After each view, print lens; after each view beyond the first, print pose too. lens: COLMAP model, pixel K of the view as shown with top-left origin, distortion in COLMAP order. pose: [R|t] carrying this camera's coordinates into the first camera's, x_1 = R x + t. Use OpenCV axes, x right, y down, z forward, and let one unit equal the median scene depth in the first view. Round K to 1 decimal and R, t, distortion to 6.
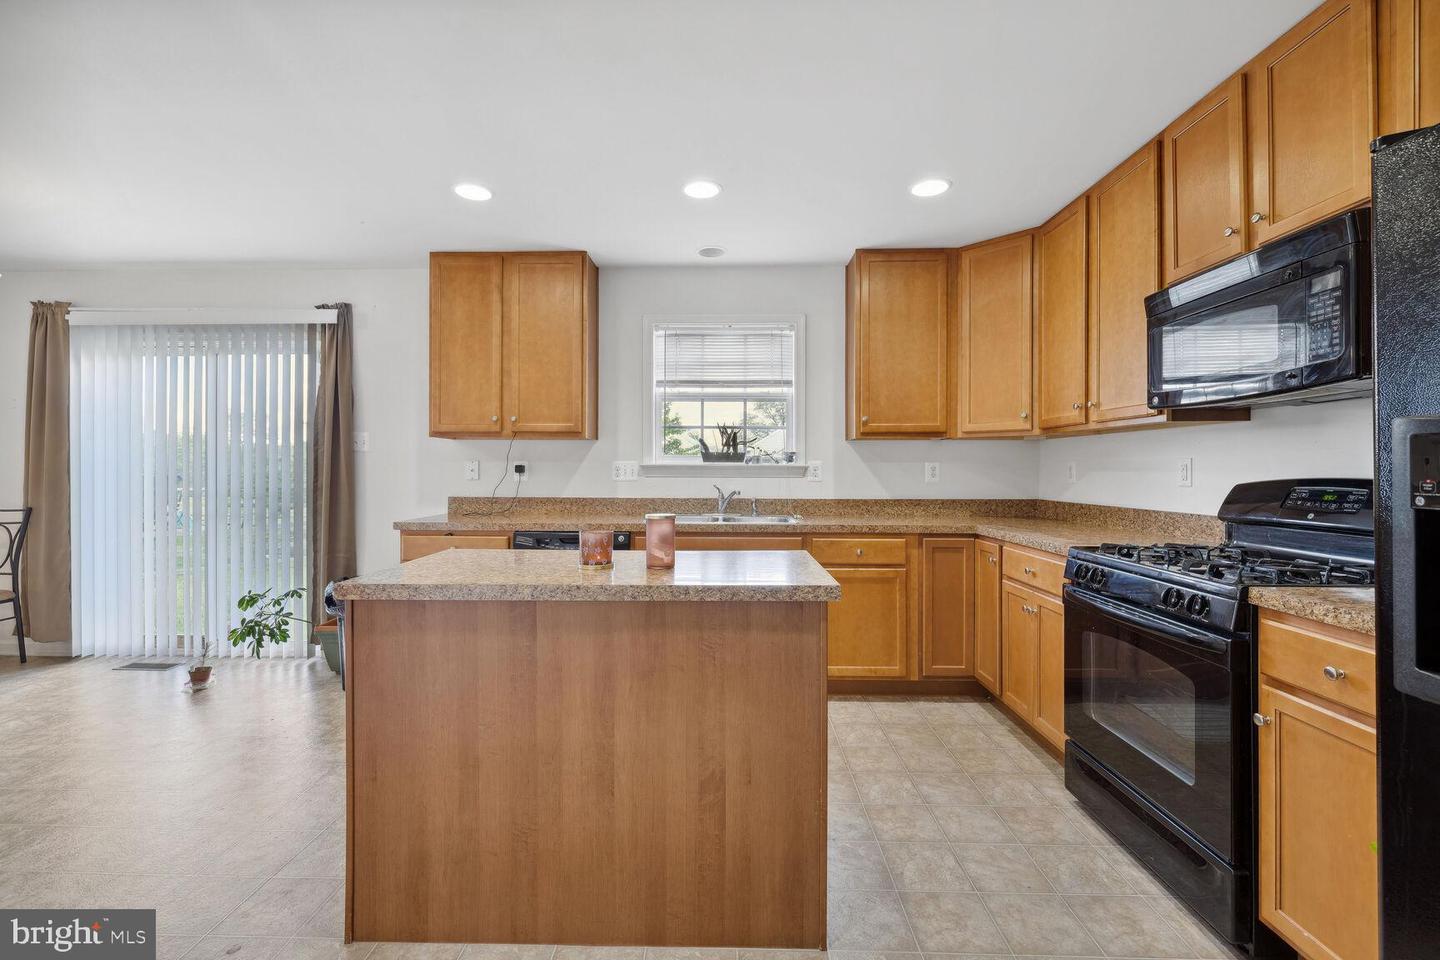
lens RADIAL K [[608.8, 0, 715.6], [0, 608.8, 472.3], [0, 0, 1]] dist [0.000087, 0.000018]
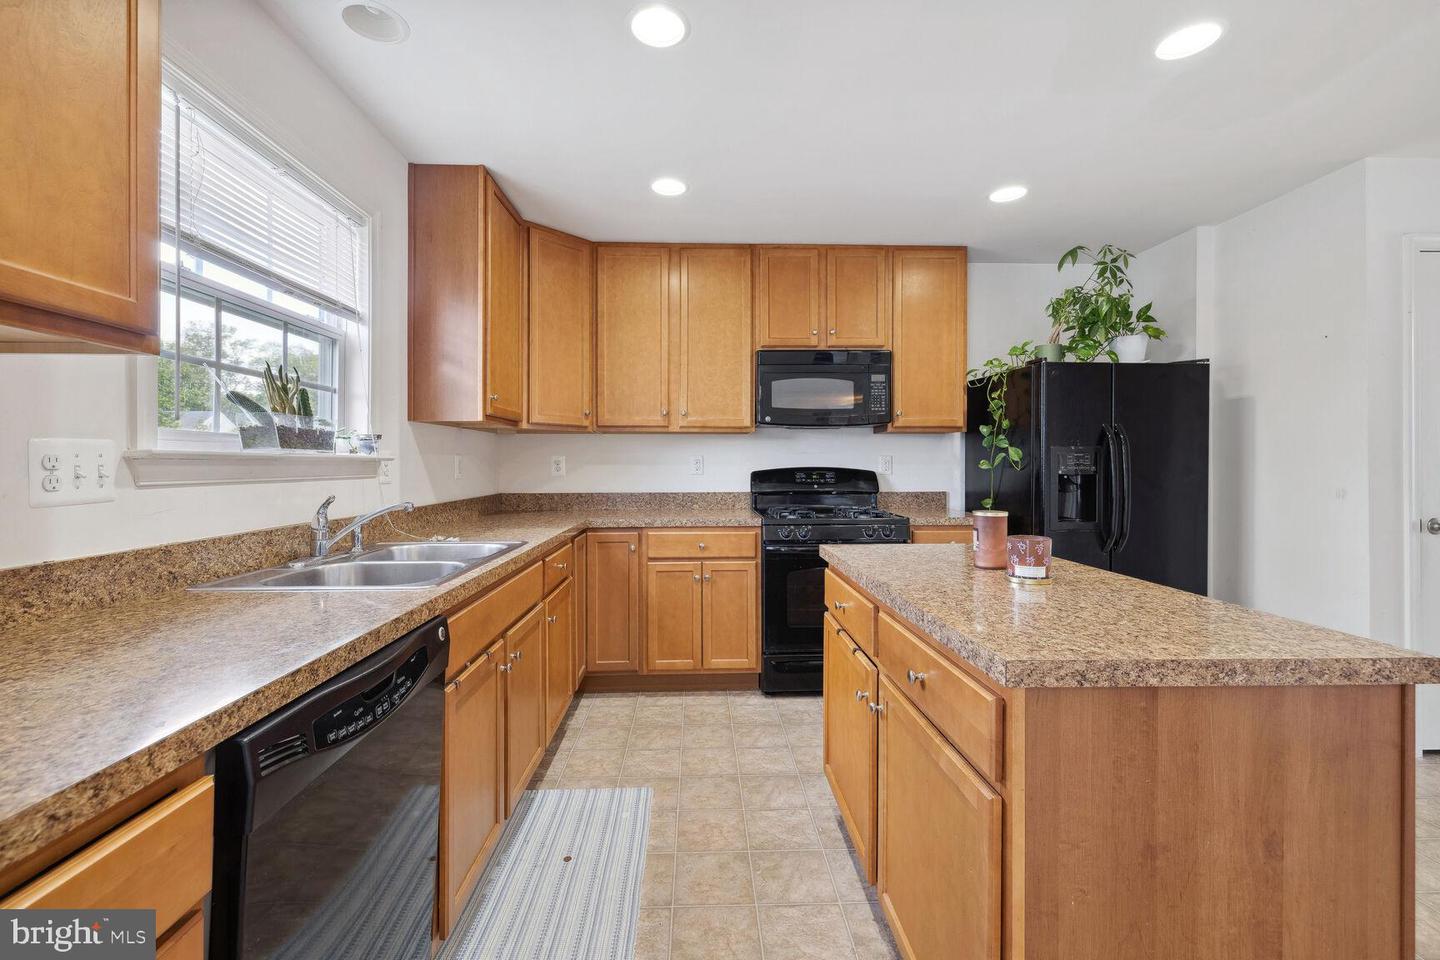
lens RADIAL K [[608.8, 0, 713.6], [0, 608.8, 465.7], [0, 0, 1]] dist [0.000087, 0.000018]
pose [[-0.049437, -0.005356, 0.998763, -0.534597], [0.006955, 0.999960, 0.005707, -0.005034], [-0.998753, 0.007228, -0.049397, 0.779783]]
